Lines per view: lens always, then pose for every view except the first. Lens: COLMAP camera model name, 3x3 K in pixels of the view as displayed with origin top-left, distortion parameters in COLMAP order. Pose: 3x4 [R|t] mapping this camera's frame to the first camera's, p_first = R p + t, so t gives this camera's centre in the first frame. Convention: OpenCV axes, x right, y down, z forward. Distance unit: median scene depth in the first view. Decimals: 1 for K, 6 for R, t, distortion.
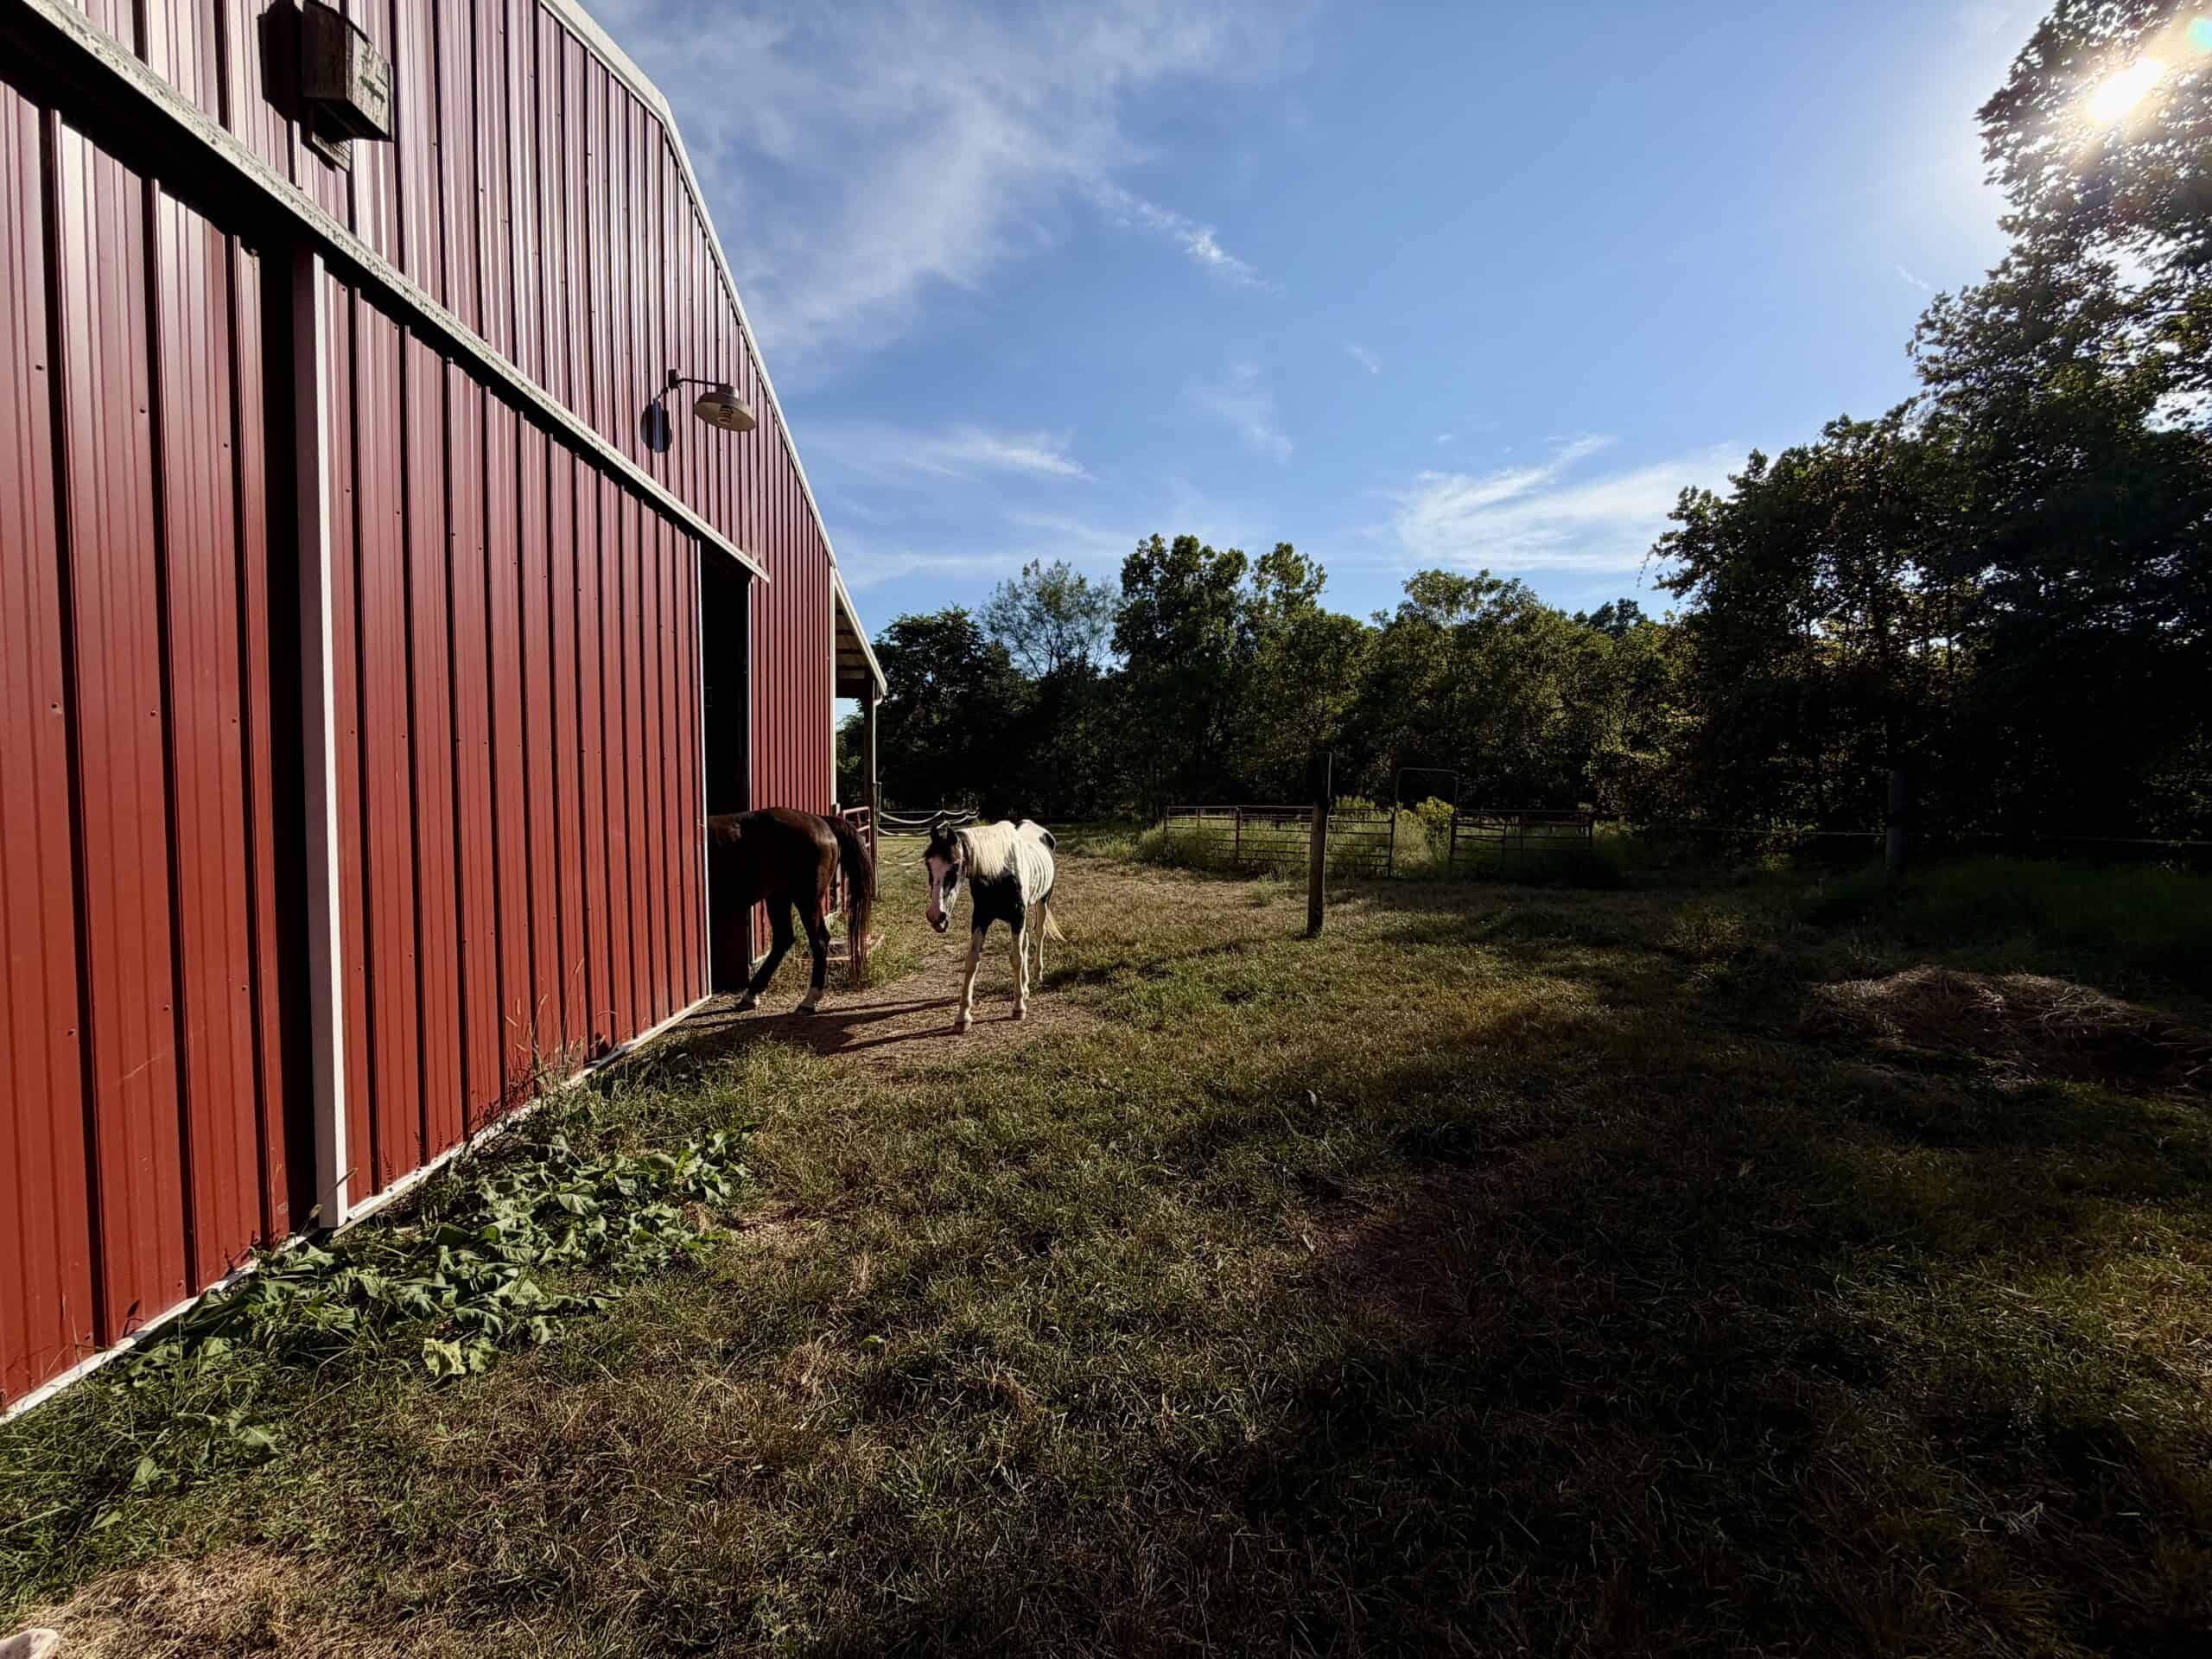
lens RADIAL K [[899.5, 0, 1106.0], [0, 899.5, 829.5], [0, 0, 1]] dist [0.011360, -0.000060]
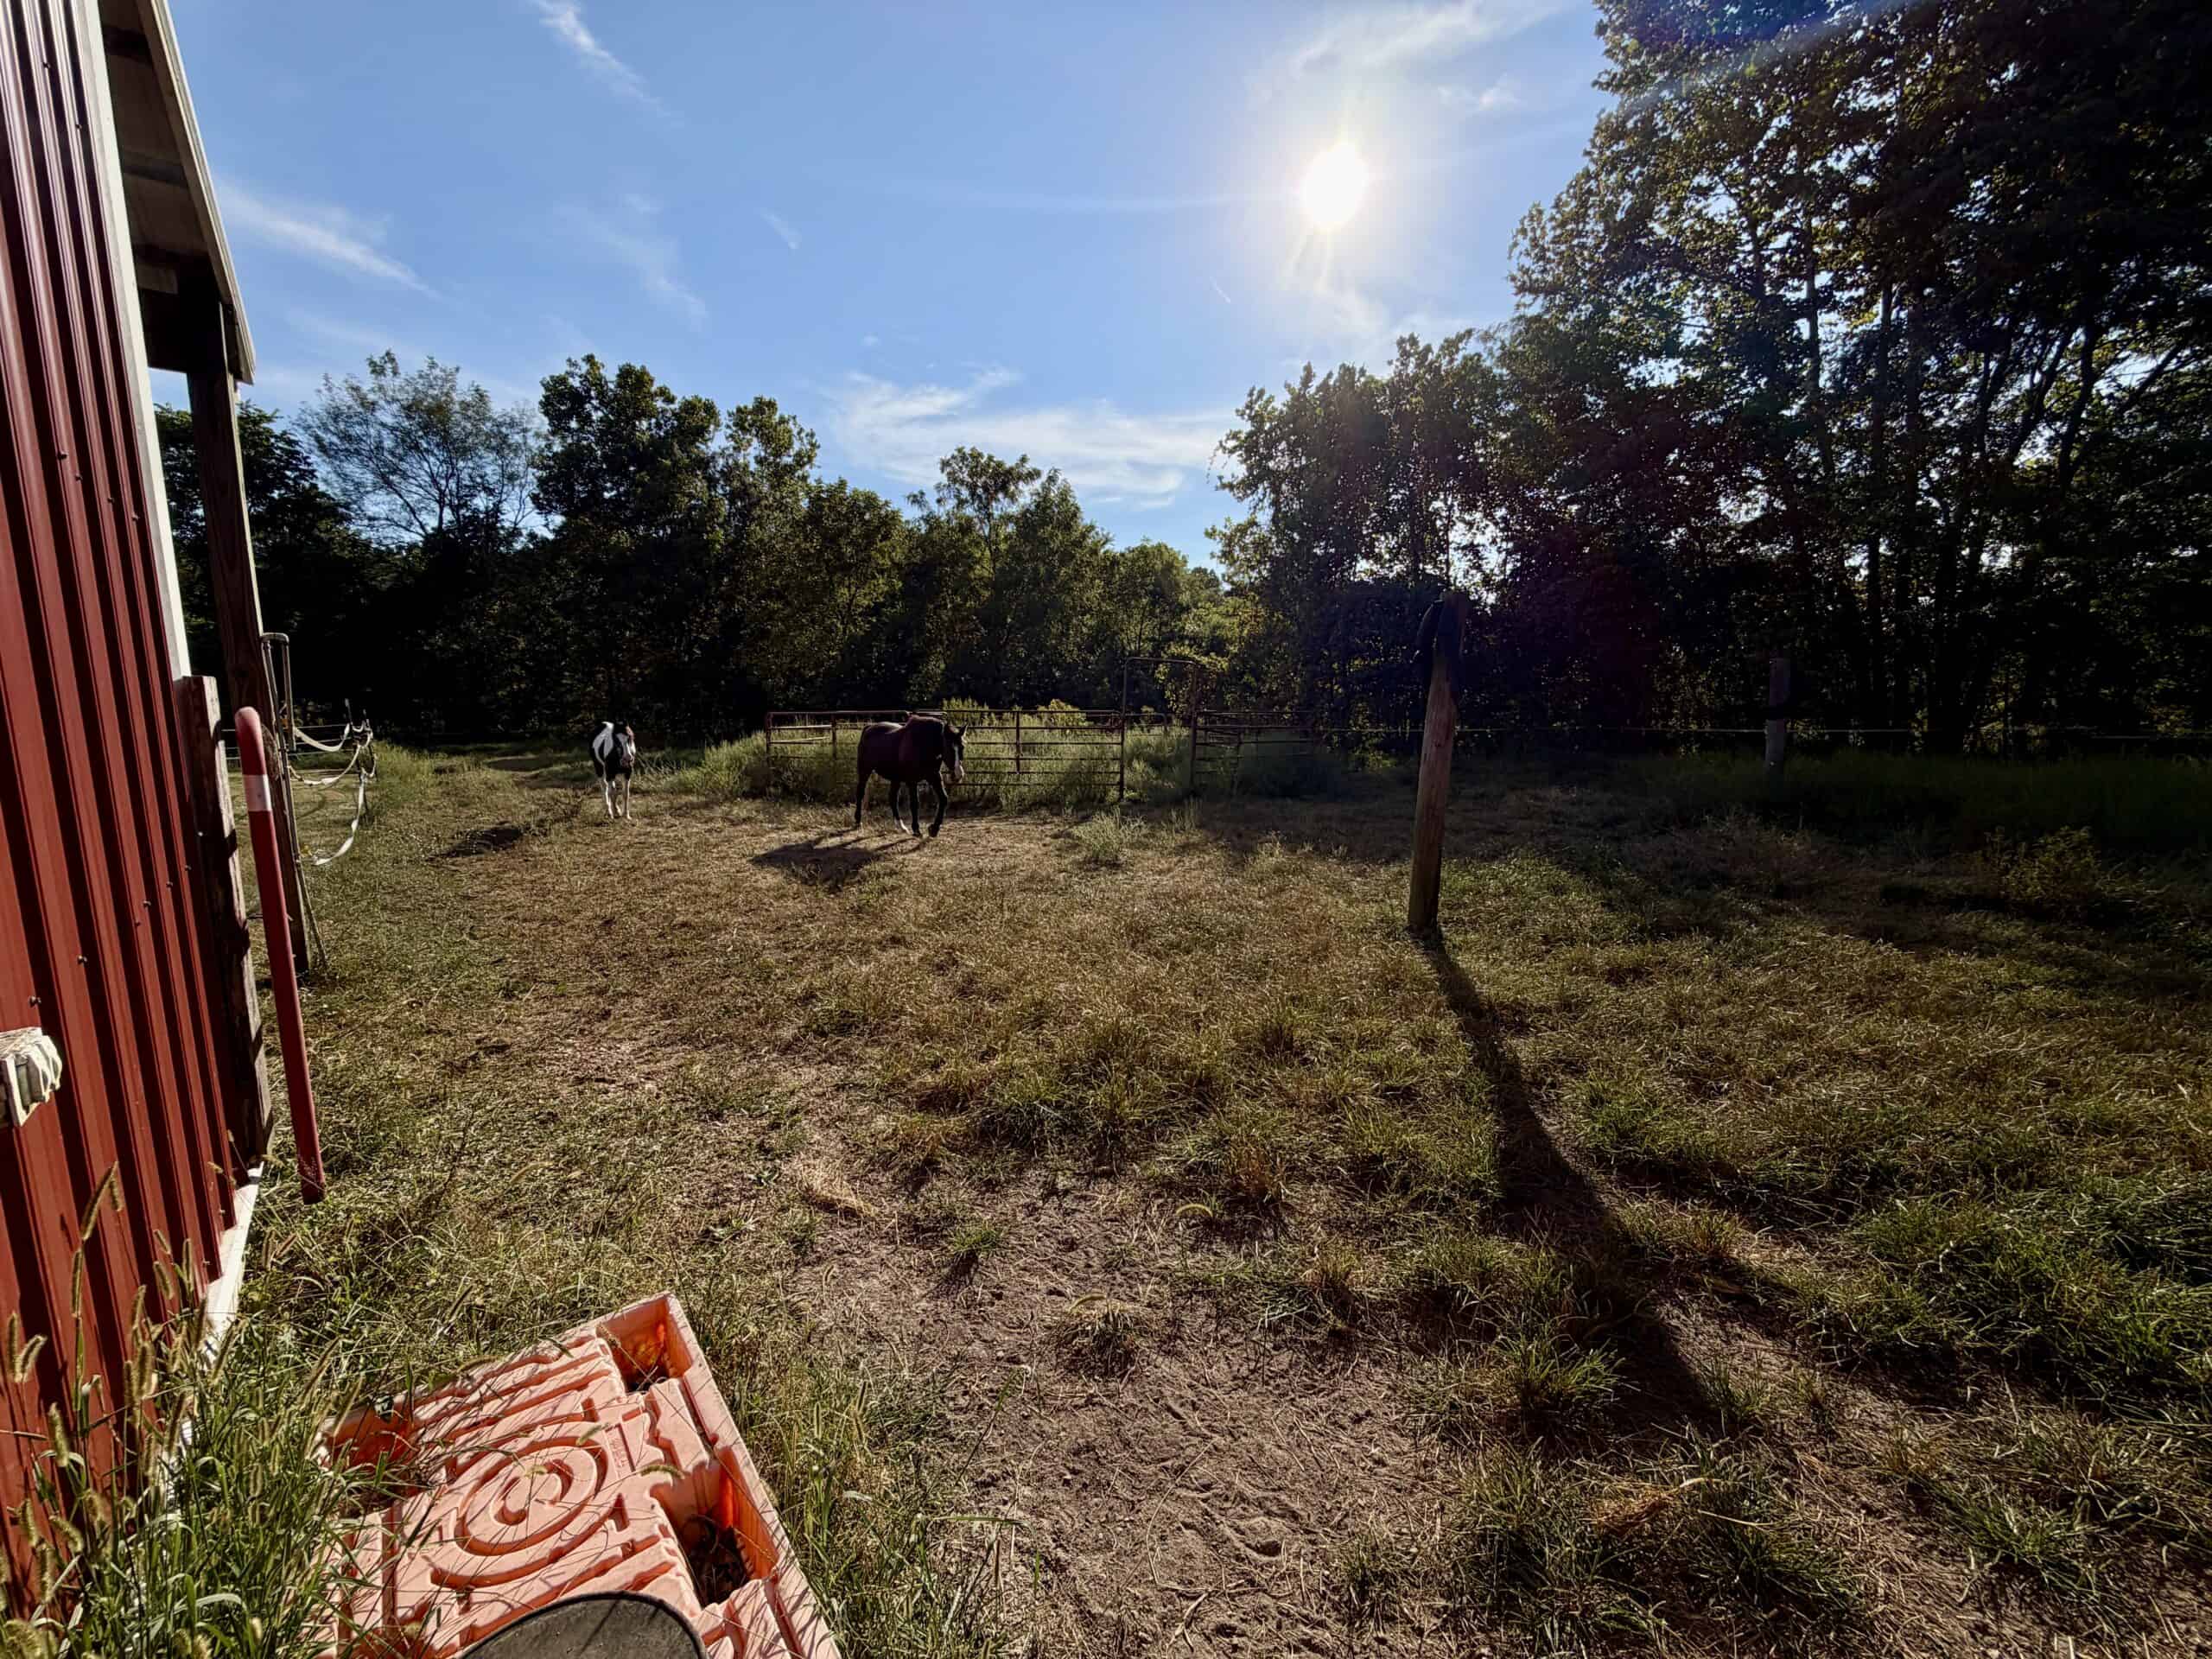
lens RADIAL K [[899.5, 0, 1106.0], [0, 899.5, 829.5], [0, 0, 1]] dist [0.011360, -0.000060]
pose [[0.831530, -0.083352, 0.549191, -0.061193], [0.028547, 0.993784, 0.107607, -0.001923], [-0.554746, -0.073801, 0.828740, 0.168900]]
